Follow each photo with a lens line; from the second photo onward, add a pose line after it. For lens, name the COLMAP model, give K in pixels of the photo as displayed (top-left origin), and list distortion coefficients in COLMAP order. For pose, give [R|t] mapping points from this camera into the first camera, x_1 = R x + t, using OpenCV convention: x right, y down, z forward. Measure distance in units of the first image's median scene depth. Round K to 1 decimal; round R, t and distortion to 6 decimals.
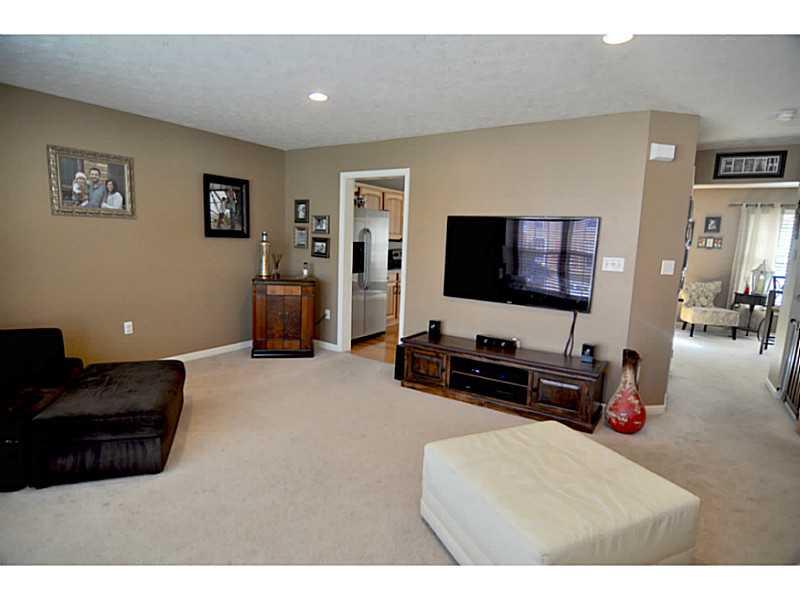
lens RADIAL K [[430.7, 0, 400.3], [0, 430.7, 301.4], [0, 0, 1]] dist [-0.004928, -0.008572]
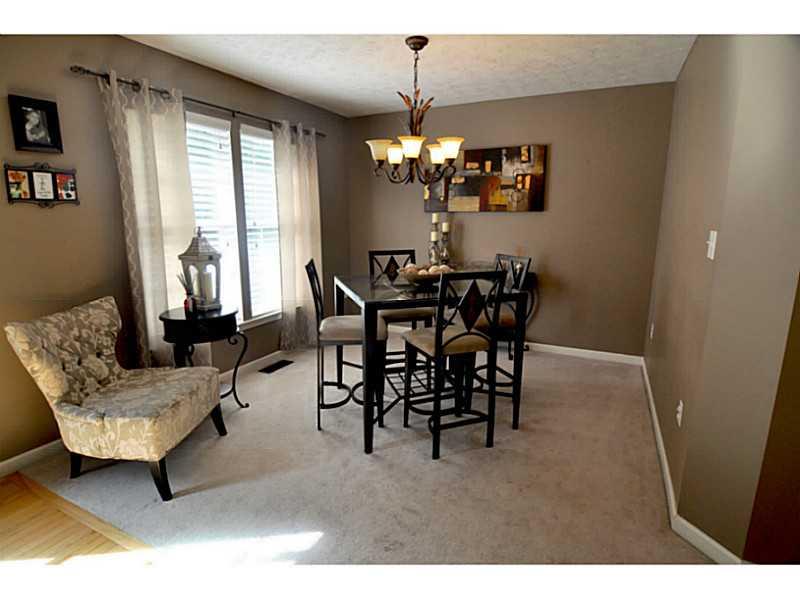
lens RADIAL K [[430.7, 0, 399.3], [0, 430.7, 298.7], [0, 0, 1]] dist [-0.004928, -0.008572]
pose [[-0.128614, -0.235427, 0.963345, 0.371225], [0.134869, 0.958235, 0.252184, -0.101732], [-0.982481, 0.162360, -0.091491, 0.790964]]
